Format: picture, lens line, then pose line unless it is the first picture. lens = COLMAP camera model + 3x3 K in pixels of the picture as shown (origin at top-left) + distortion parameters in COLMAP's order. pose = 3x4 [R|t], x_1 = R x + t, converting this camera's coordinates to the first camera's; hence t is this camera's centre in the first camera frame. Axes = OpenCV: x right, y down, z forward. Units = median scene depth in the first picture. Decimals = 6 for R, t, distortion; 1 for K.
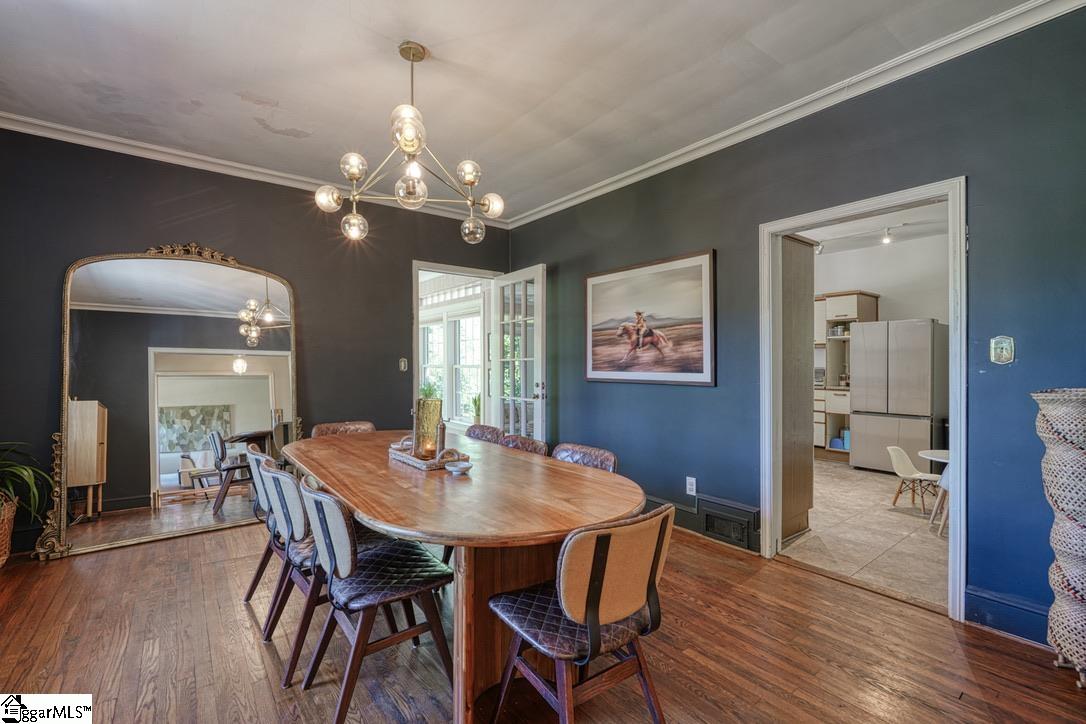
lens RADIAL K [[475.3, 0, 538.7], [0, 475.3, 363.0], [0, 0, 1]] dist [-0.003128, 0.000144]
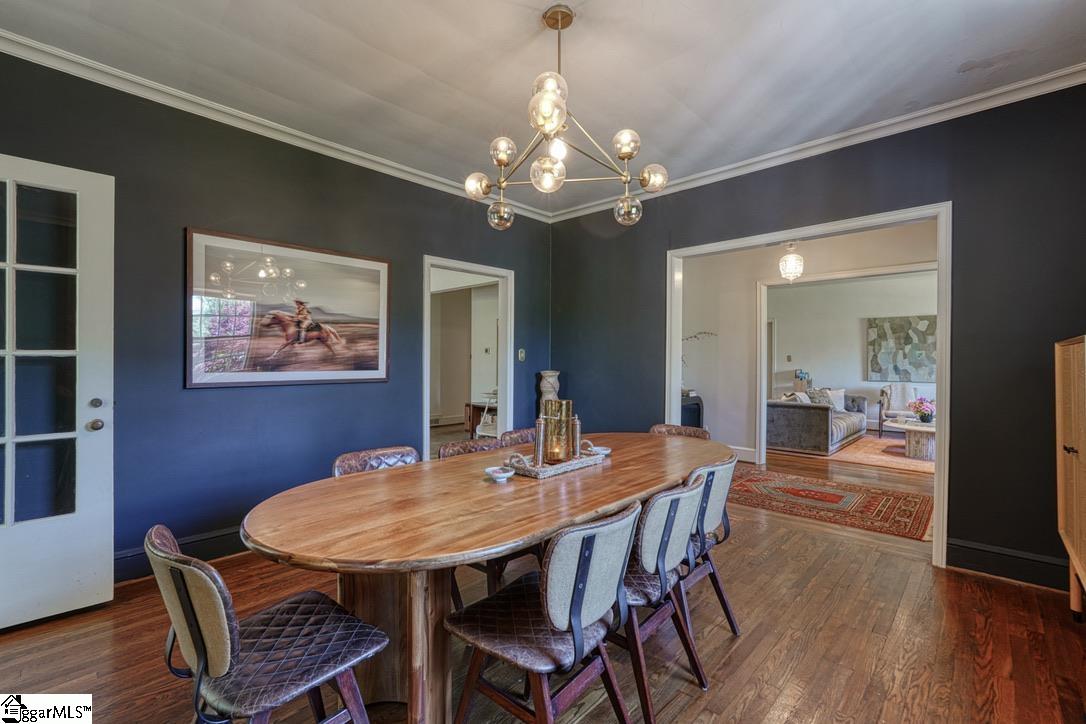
lens RADIAL K [[475.3, 0, 534.7], [0, 475.3, 359.5], [0, 0, 1]] dist [-0.003128, 0.000144]
pose [[-0.139075, 0.000038, 0.990282, -0.726948], [-0.001053, 0.999999, -0.000186, -0.002884], [-0.990281, -0.001069, -0.139075, 0.737888]]
